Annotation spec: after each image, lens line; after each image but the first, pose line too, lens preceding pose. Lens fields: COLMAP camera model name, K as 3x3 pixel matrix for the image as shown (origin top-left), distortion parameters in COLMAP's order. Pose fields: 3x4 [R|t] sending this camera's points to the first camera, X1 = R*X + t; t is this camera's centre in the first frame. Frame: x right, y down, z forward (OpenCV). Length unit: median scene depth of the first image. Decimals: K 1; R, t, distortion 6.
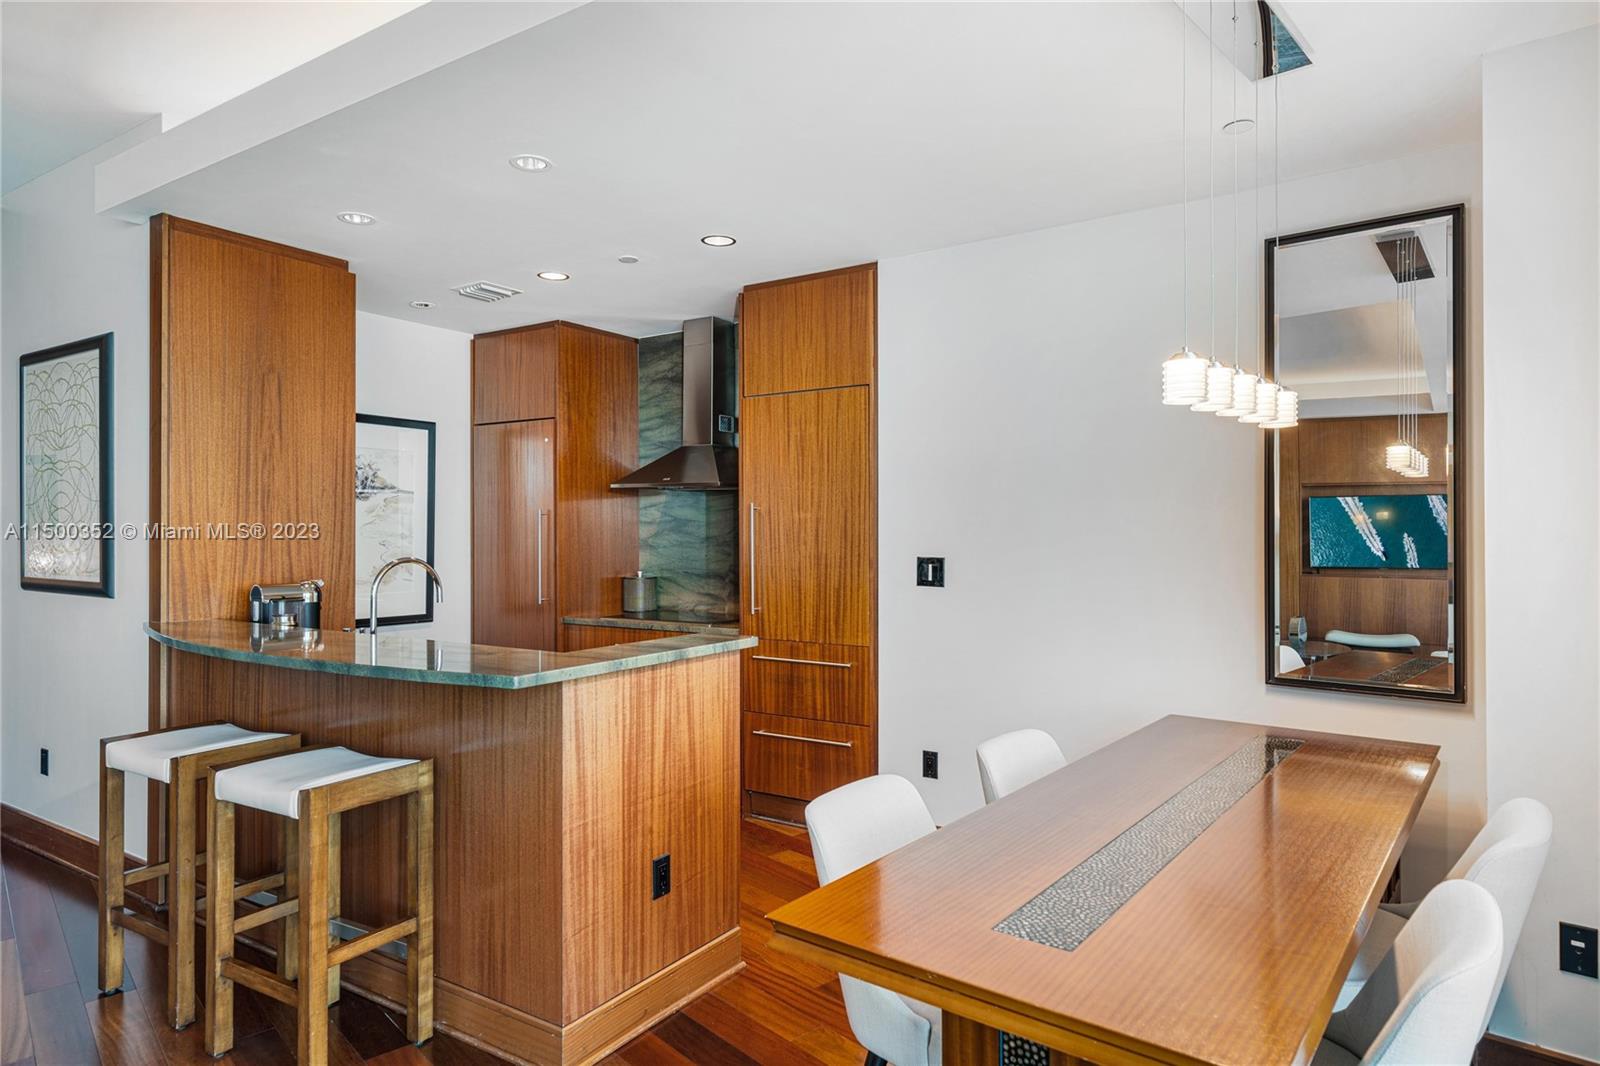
lens RADIAL K [[926.3, 0, 765.7], [0, 926.3, 521.1], [0, 0, 1]] dist [0.011244, 0.005488]
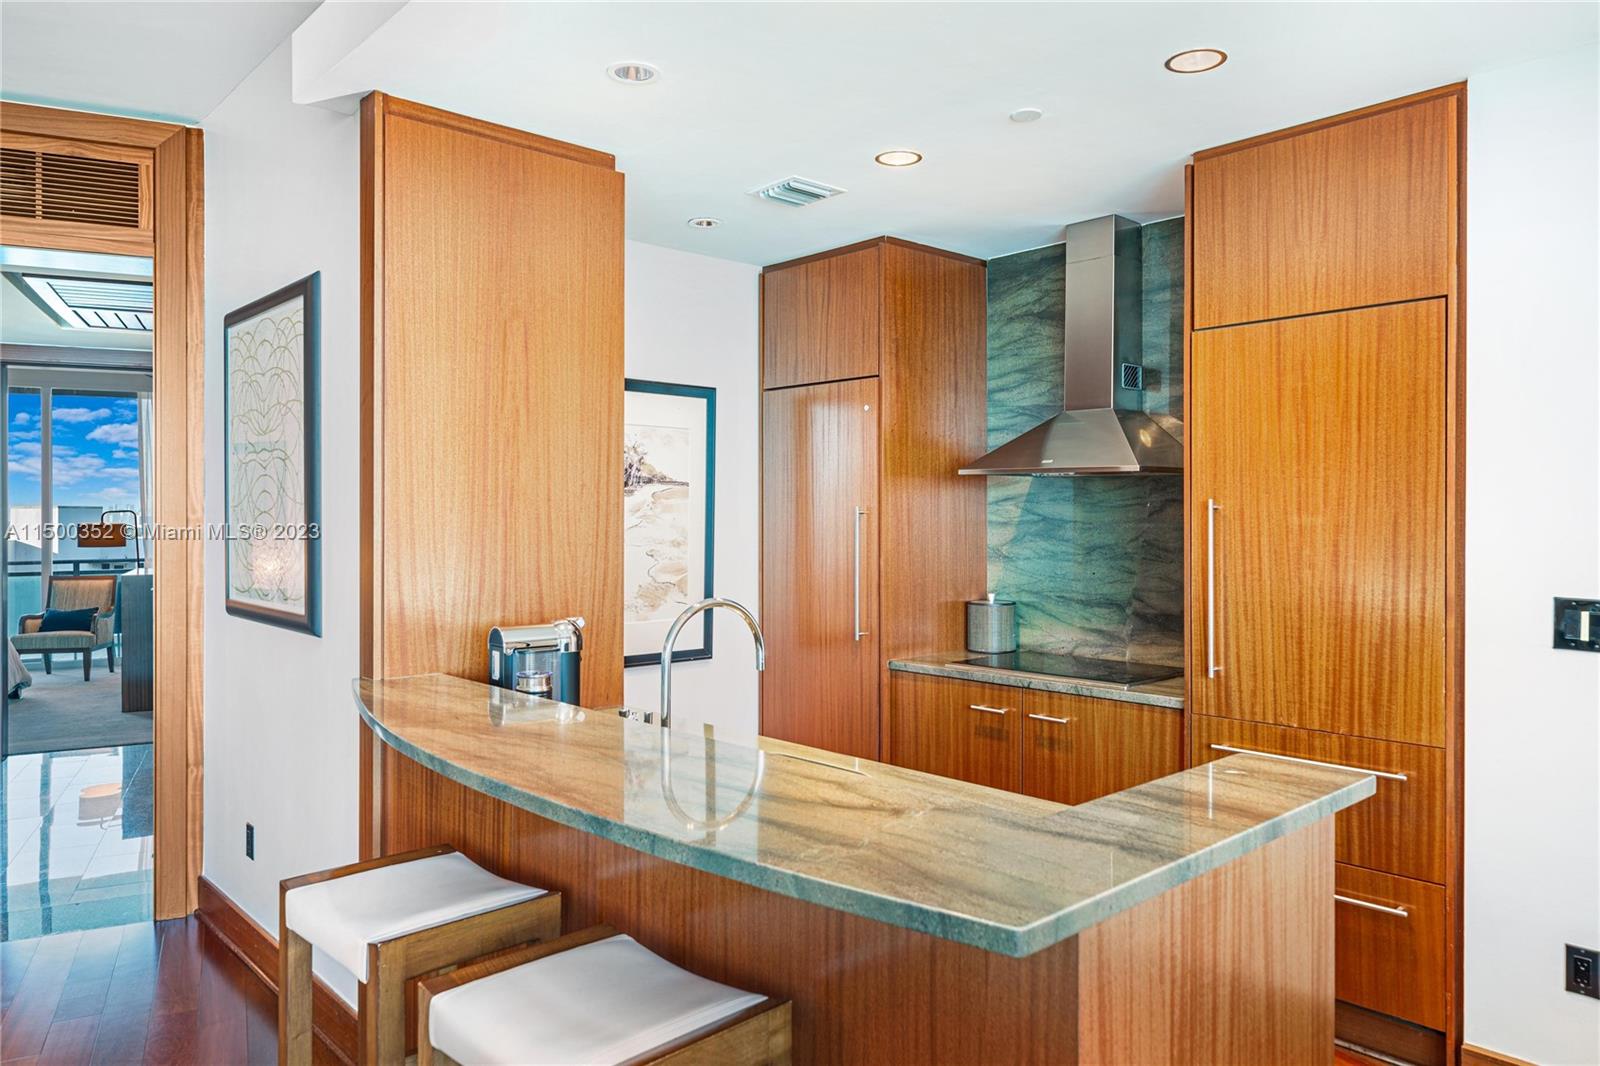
lens RADIAL K [[1107.7, 0, 761.6], [0, 1107.7, 510.5], [0, 0, 1]] dist [0.021458, -0.005075]
pose [[0.964471, 0.000379, -0.264187, -0.121036], [0.000531, 0.999994, 0.003373, -0.016432], [0.264187, -0.003394, 0.964465, 0.222849]]
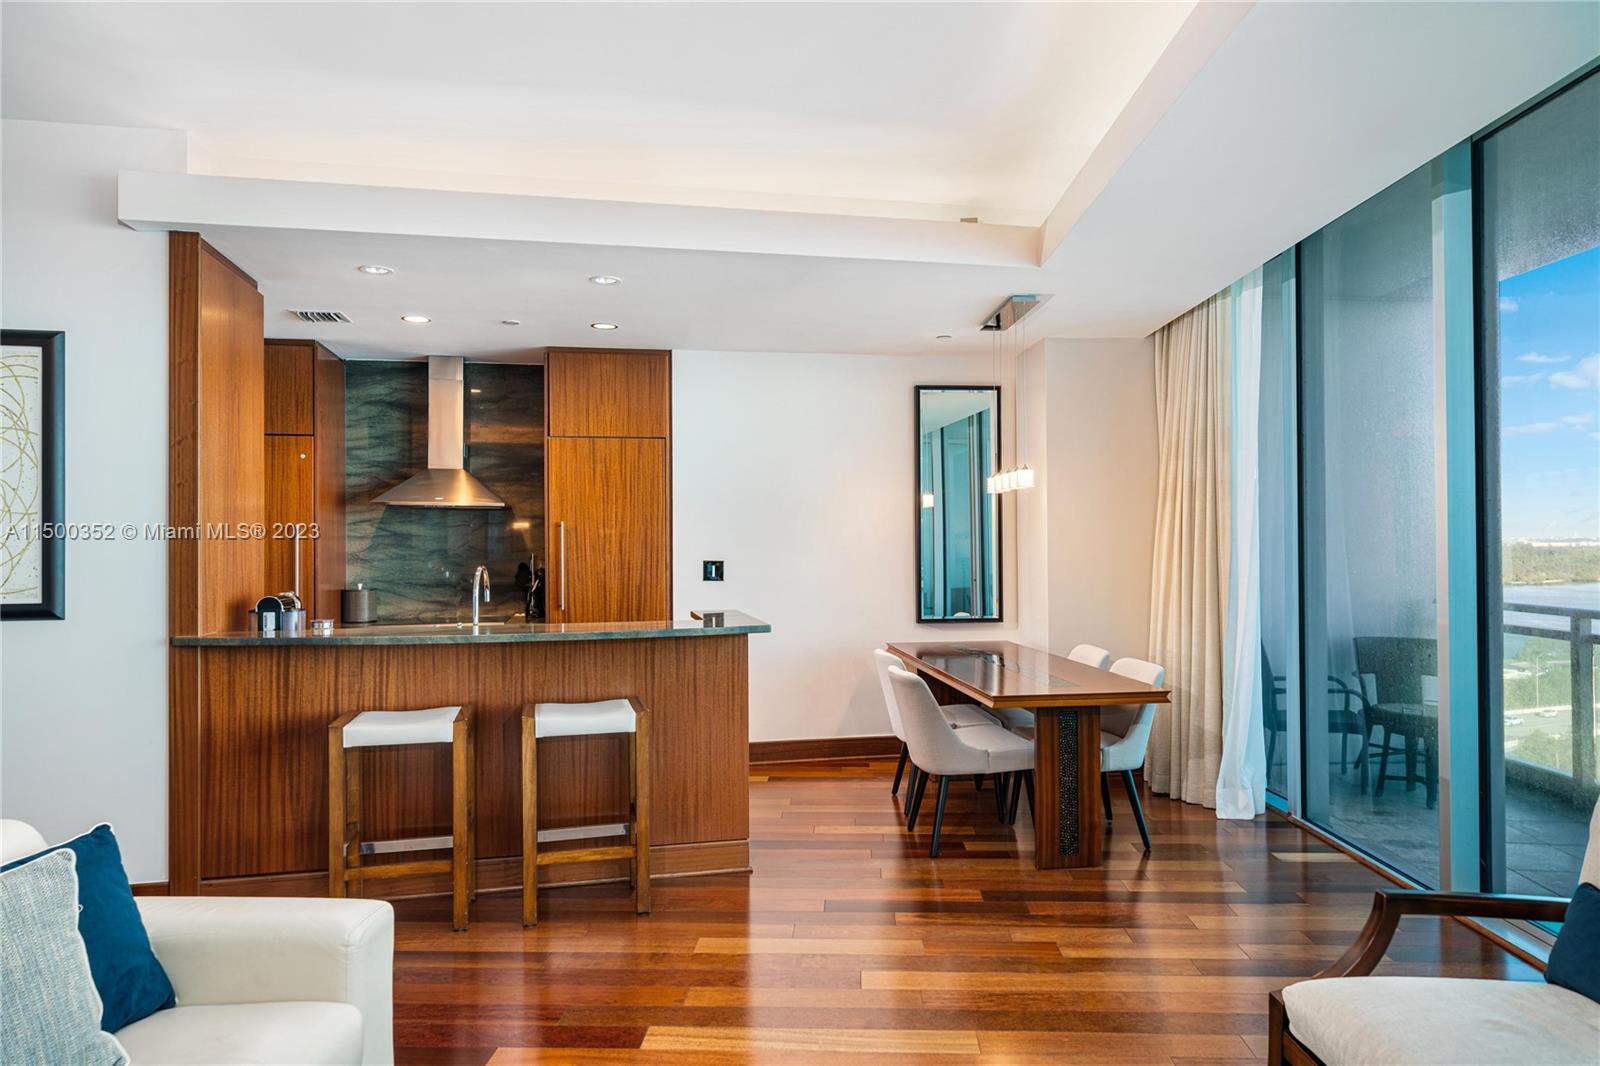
lens RADIAL K [[896.3, 0, 814.3], [0, 896.3, 544.4], [0, 0, 1]] dist [0.004336, 0.000654]
pose [[0.727707, -0.006448, 0.685857, -0.672743], [-0.000202, 0.999954, 0.009616, -0.000364], [-0.685888, -0.007136, 0.727672, -0.137421]]
